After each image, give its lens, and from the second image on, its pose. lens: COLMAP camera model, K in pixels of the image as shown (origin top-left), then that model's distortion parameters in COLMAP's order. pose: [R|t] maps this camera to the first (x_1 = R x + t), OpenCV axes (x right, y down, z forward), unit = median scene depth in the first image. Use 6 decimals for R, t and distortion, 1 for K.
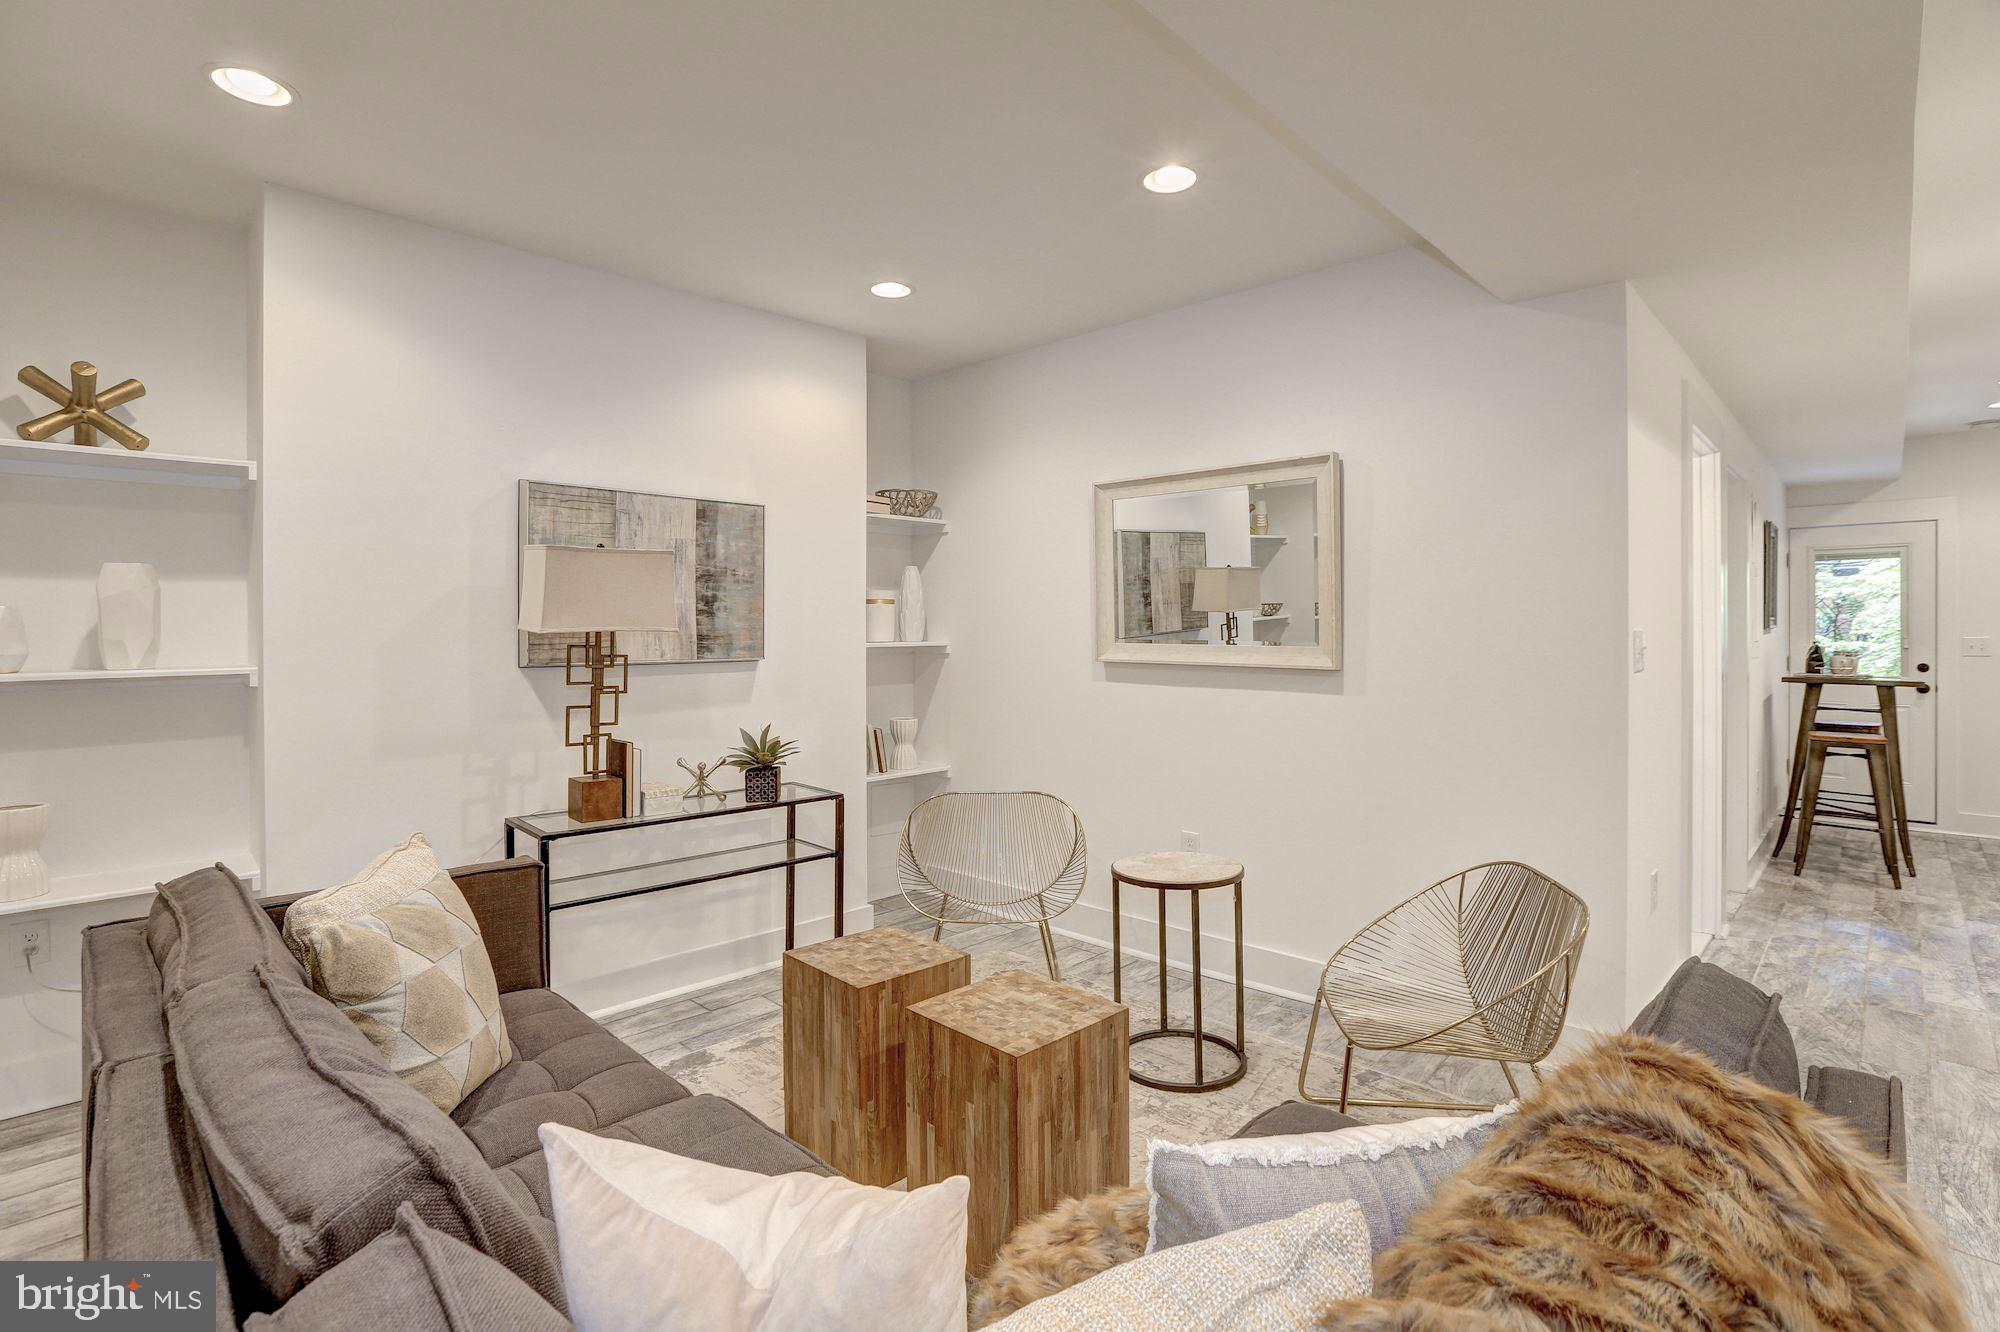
lens RADIAL K [[929.5, 0, 973.3], [0, 929.5, 630.3], [0, 0, 1]] dist [-0.045056, 0.014661]
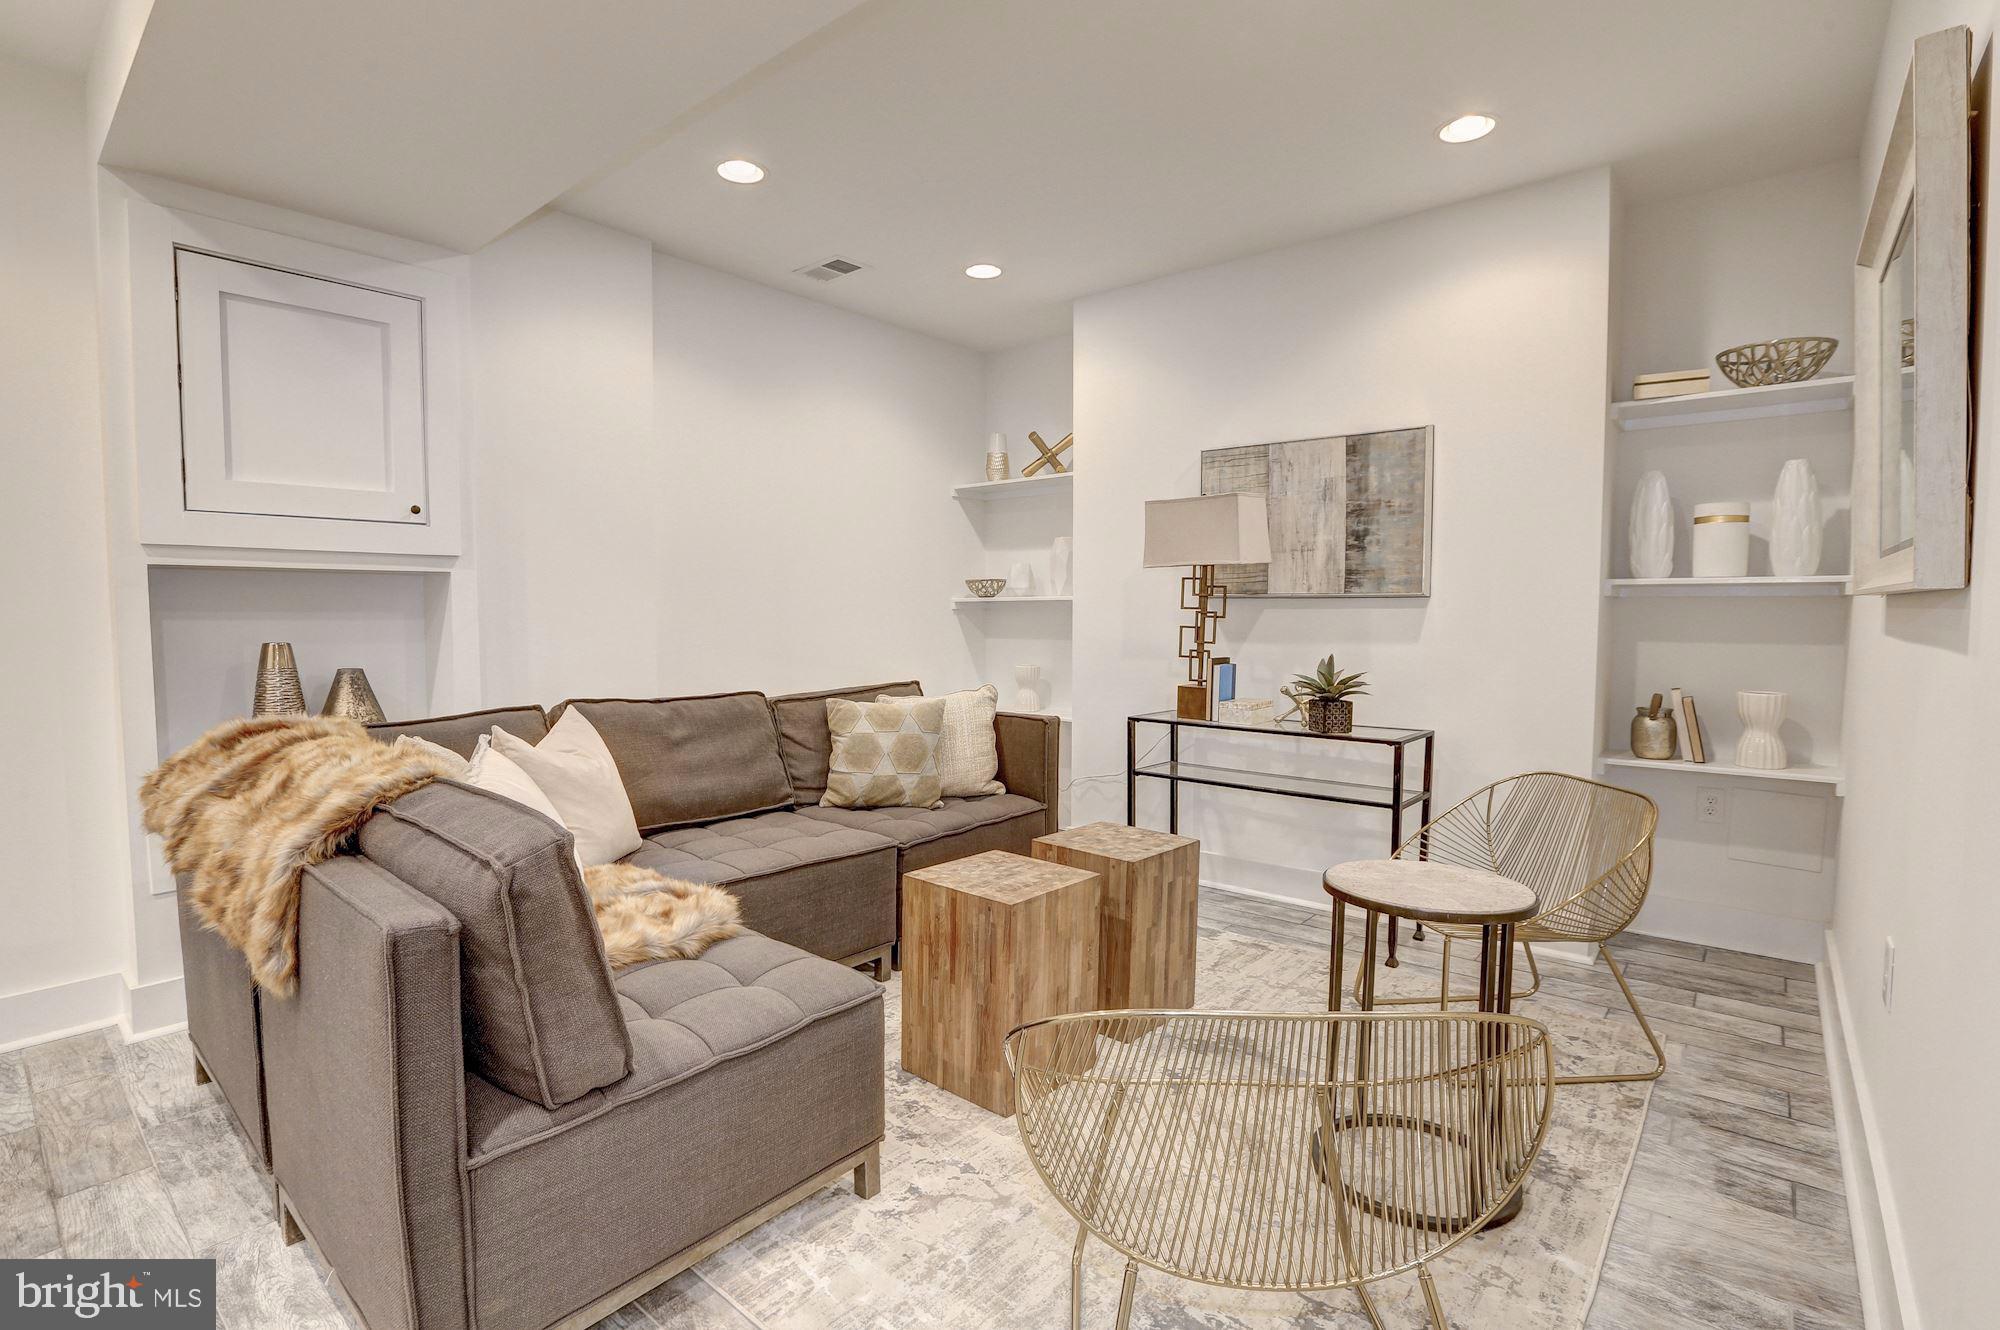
lens RADIAL K [[929.5, 0, 998.8], [0, 929.5, 659.1], [0, 0, 1]] dist [-0.045056, 0.014661]
pose [[0.102830, 0.055105, -0.993171, 0.696551], [-0.004654, 0.998480, 0.054918, 0.050585], [0.994688, -0.001025, 0.102930, 0.528855]]
